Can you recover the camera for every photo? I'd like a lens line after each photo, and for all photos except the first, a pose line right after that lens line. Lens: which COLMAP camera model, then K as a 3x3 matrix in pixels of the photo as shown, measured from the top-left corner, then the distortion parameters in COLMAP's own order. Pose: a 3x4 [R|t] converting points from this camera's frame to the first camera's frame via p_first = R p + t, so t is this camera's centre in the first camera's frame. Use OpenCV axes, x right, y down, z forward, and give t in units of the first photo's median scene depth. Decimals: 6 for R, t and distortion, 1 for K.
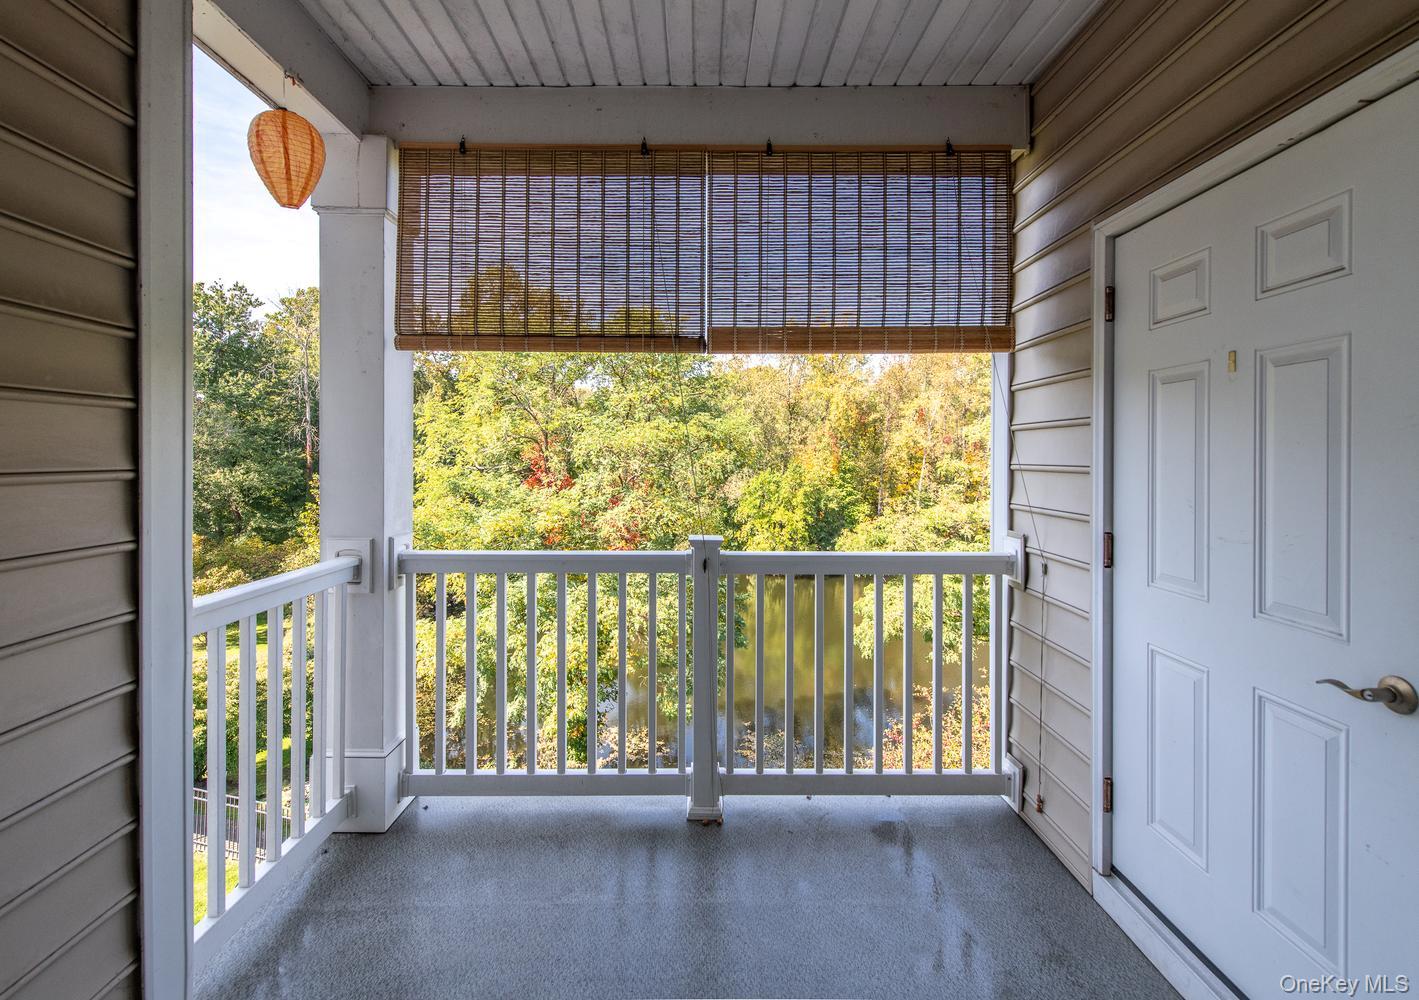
lens RADIAL K [[635.3, 0, 711.5], [0, 635.3, 461.8], [0, 0, 1]] dist [0.008437, -0.000933]
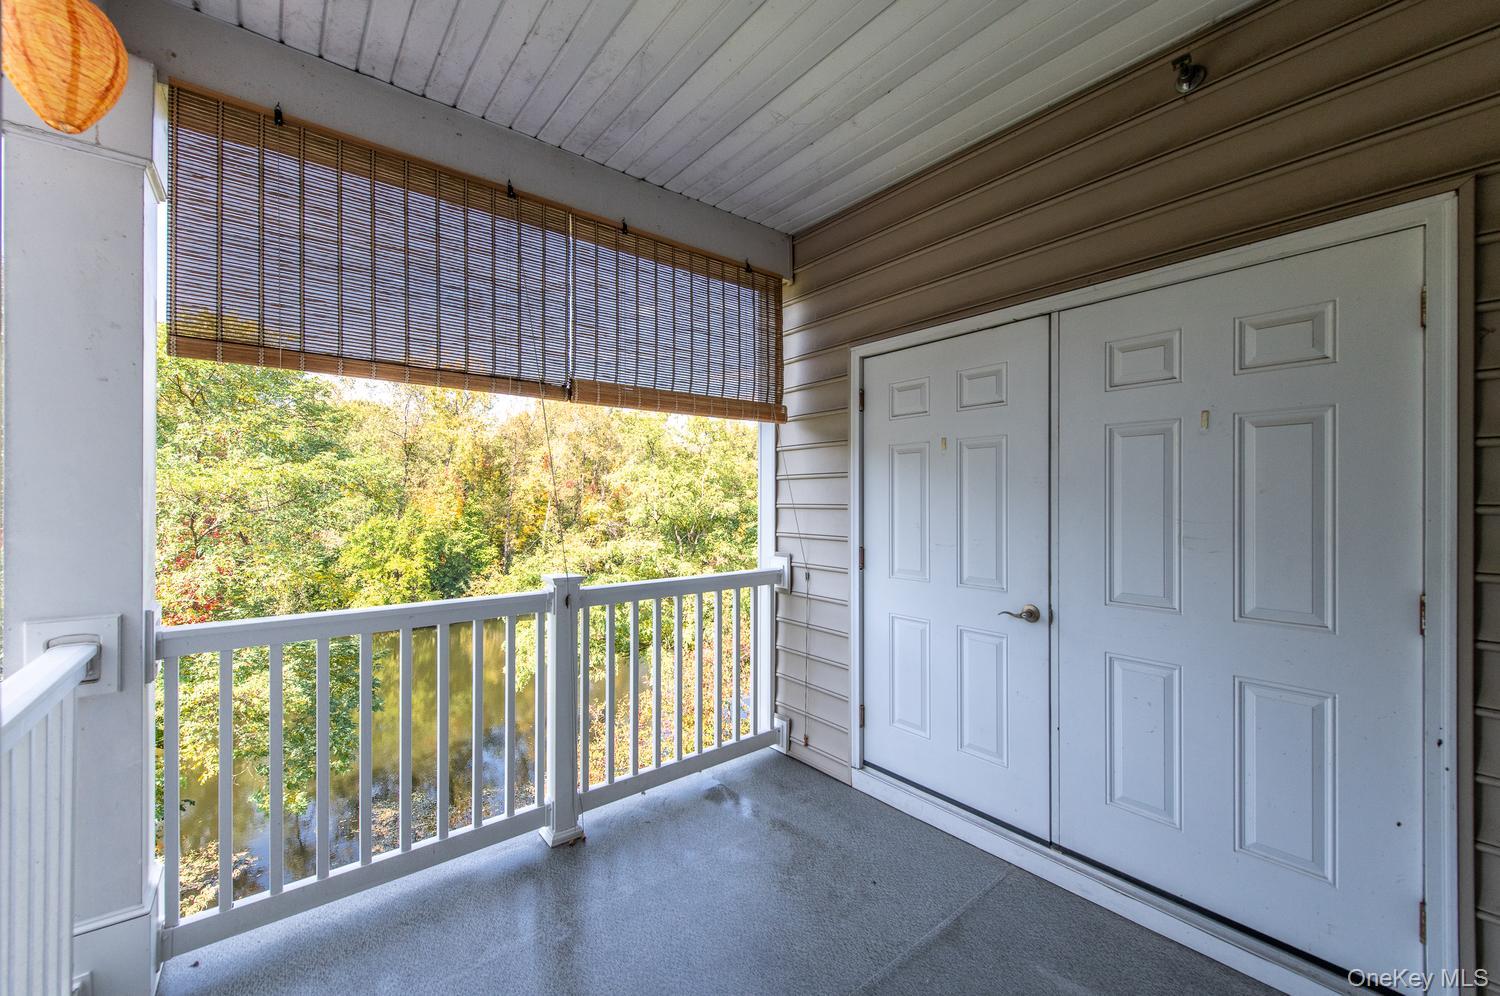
lens RADIAL K [[584.2, 0, 756.6], [0, 584.2, 502.2], [0, 0, 1]] dist [0.013039, -0.004227]
pose [[0.780150, -0.005010, 0.625572, -0.057176], [0.007606, 0.999970, -0.001478, 0.000222], [-0.625546, 0.005911, 0.780165, 0.005844]]
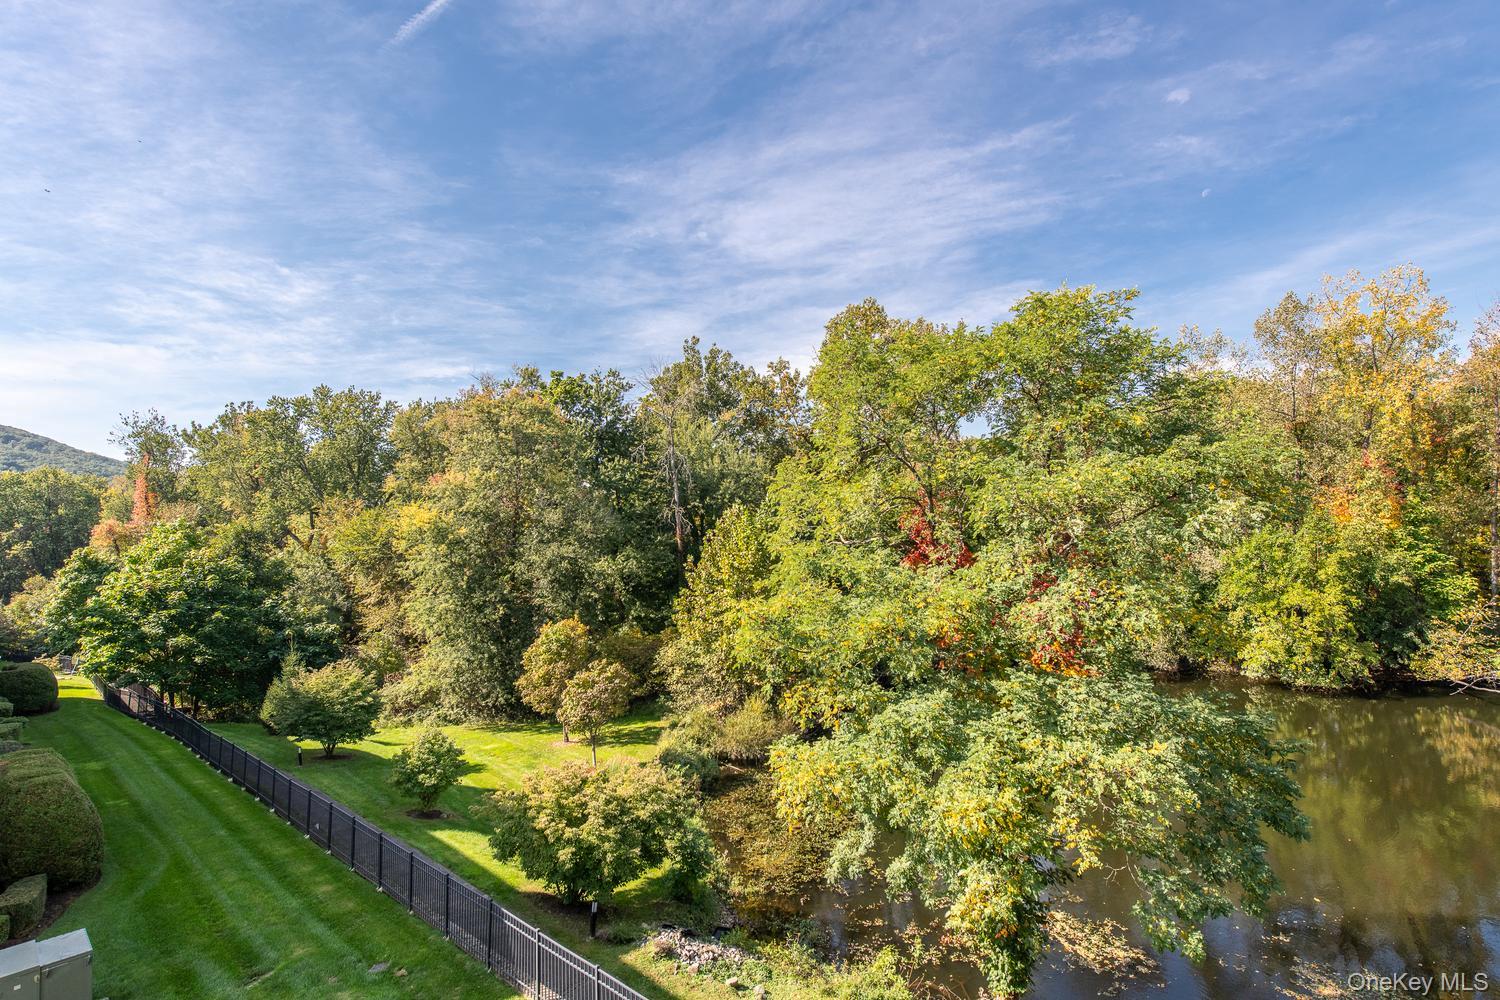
lens RADIAL K [[757.1, 0, 749.6], [0, 757.1, 493.6], [0, 0, 1]] dist [0.024942, -0.014764]
pose [[0.881901, -0.076795, -0.465139, -0.047330], [0.052456, 0.996501, -0.065066, 0.004575], [0.468508, 0.032982, 0.882843, 0.168206]]
